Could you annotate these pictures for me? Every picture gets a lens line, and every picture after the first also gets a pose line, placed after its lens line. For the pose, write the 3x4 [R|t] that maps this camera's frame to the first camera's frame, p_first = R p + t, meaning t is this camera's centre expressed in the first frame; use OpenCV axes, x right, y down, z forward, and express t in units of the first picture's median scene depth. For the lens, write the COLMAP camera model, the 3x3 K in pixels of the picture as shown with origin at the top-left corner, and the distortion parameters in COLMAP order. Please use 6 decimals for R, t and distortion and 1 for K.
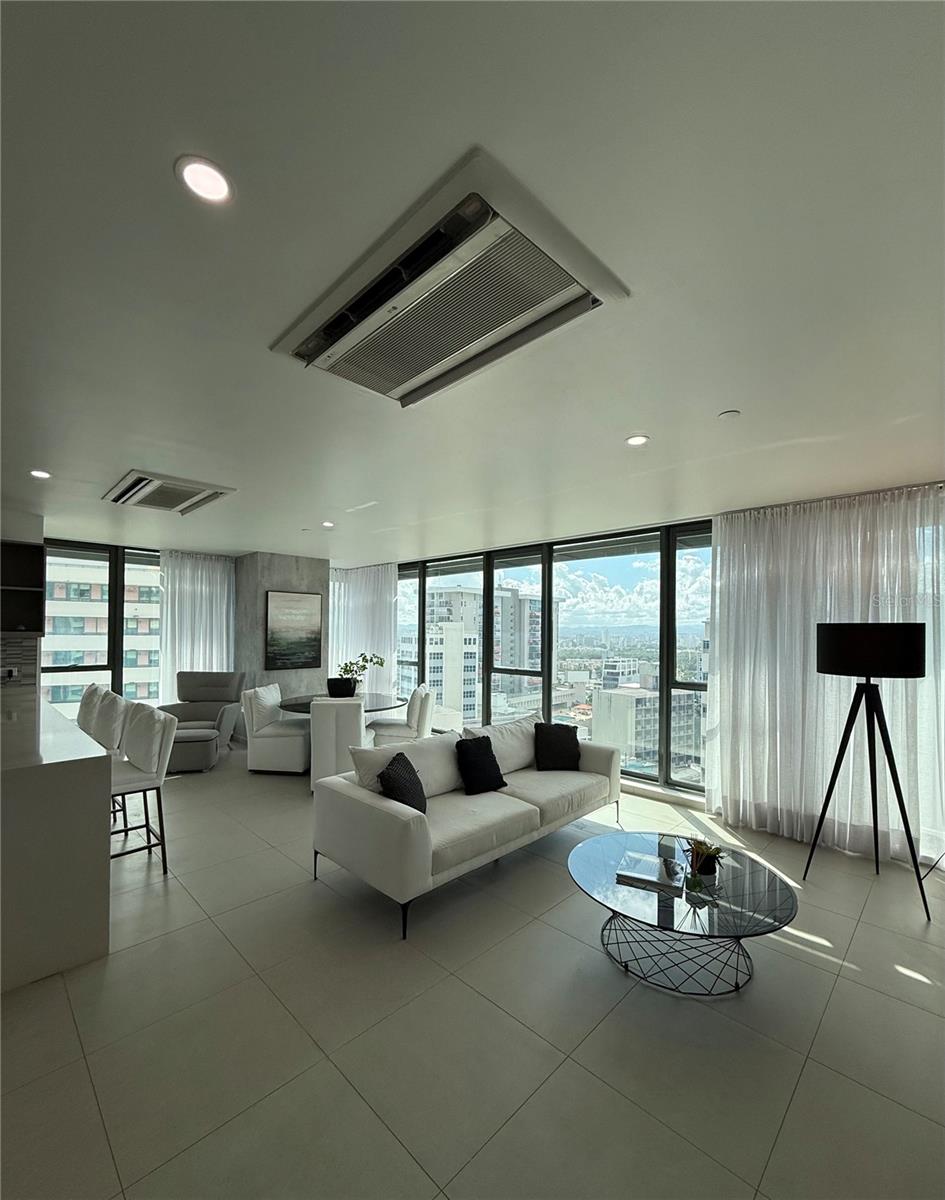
lens RADIAL K [[500.3, 0, 477.6], [0, 500.3, 629.4], [0, 0, 1]] dist [-0.001098, -0.000016]
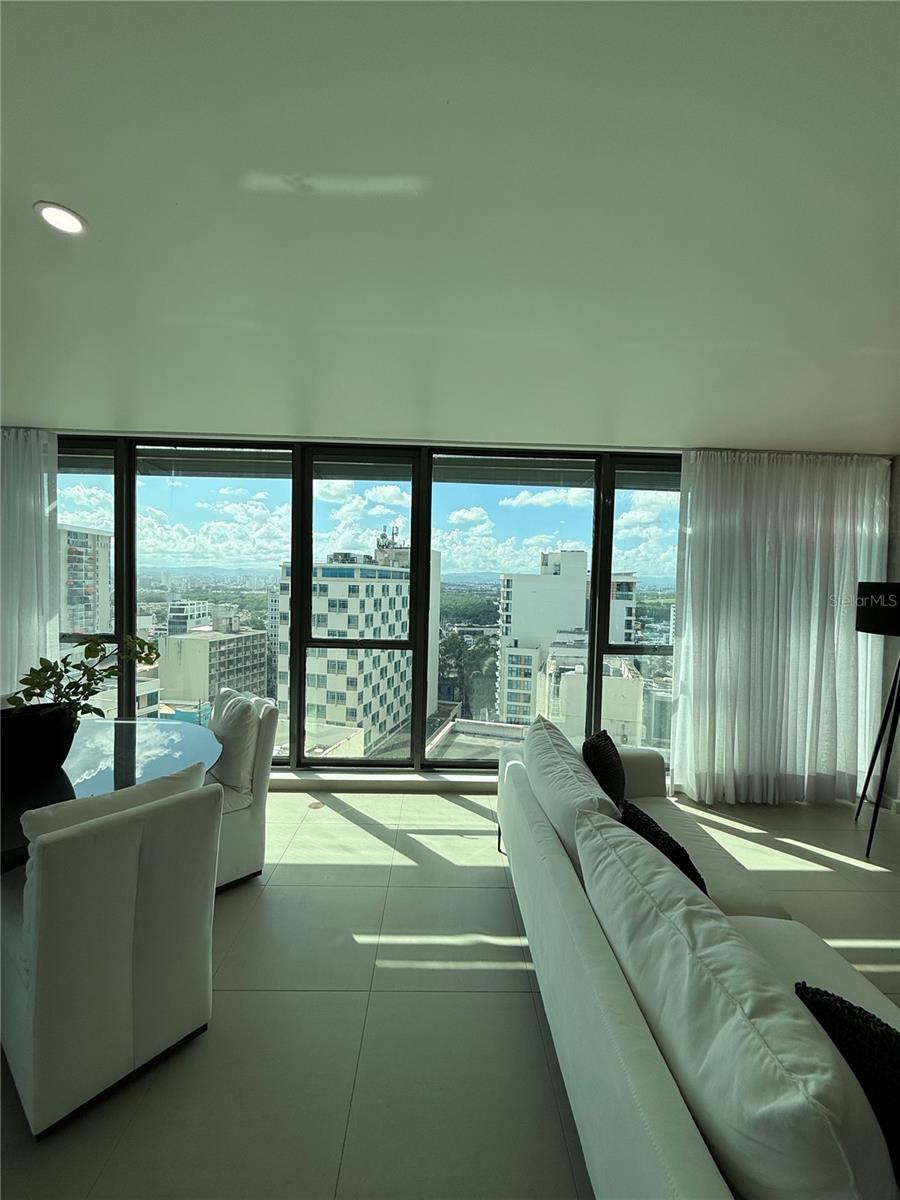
lens RADIAL K [[474.8, 0, 451.0], [0, 474.8, 596.9], [0, 0, 1]] dist [0.002145, 0.000132]
pose [[0.703788, -0.017383, 0.710197, -0.240399], [-0.020000, 0.998820, 0.044267, -0.003633], [-0.710128, -0.045358, 0.702610, 0.442112]]
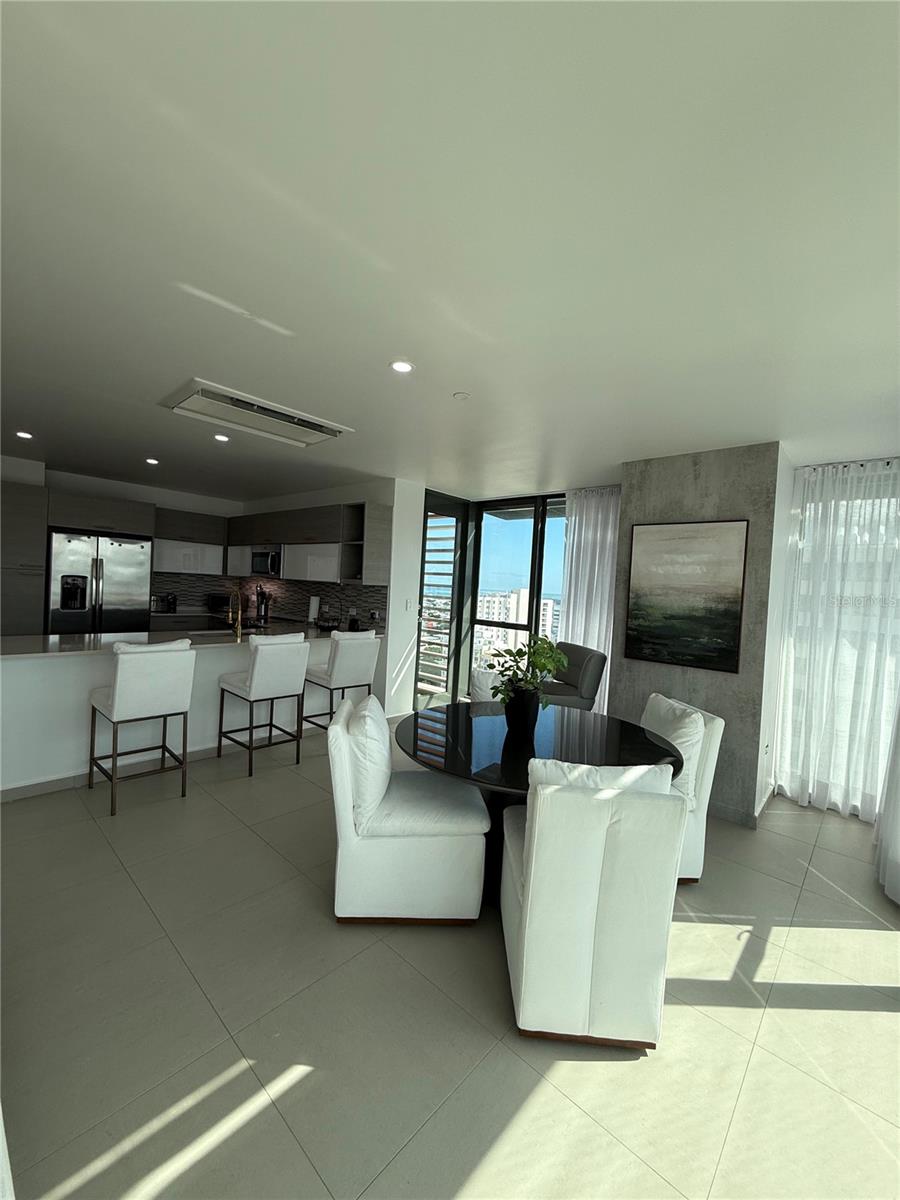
lens RADIAL K [[474.8, 0, 451.7], [0, 474.8, 599.4], [0, 0, 1]] dist [0.002145, 0.000132]
pose [[0.023410, 0.019135, -0.999543, 0.137124], [-0.052046, 0.998484, 0.017896, 0.012093], [0.998370, 0.051603, 0.024370, 0.741230]]
